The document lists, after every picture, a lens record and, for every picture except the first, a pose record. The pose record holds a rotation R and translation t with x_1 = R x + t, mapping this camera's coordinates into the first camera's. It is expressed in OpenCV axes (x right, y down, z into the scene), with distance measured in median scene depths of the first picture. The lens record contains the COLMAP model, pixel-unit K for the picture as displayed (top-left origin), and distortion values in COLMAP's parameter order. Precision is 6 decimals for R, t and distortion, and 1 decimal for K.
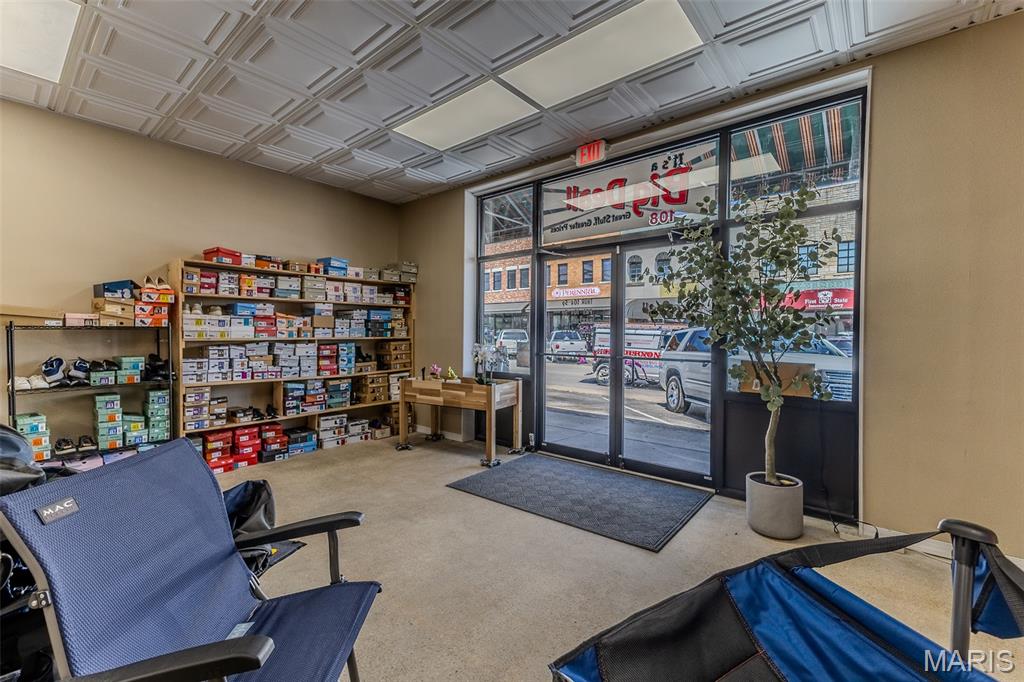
lens RADIAL K [[443.1, 0, 511.7], [0, 443.1, 341.7], [0, 0, 1]] dist [0.017618, -0.001534]
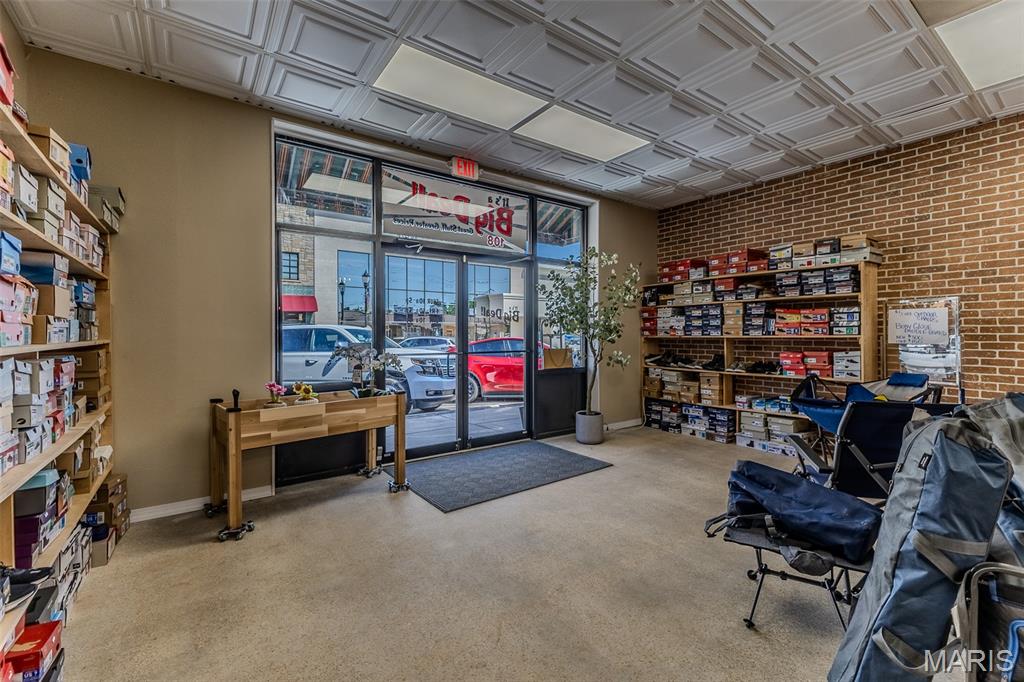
lens RADIAL K [[443.1, 0, 520.3], [0, 443.1, 340.9], [0, 0, 1]] dist [0.017618, -0.001534]
pose [[0.230814, -0.018939, 0.972814, -0.844605], [0.024359, 0.999610, 0.013682, -0.007401], [-0.972693, 0.020538, 0.231185, 0.603415]]
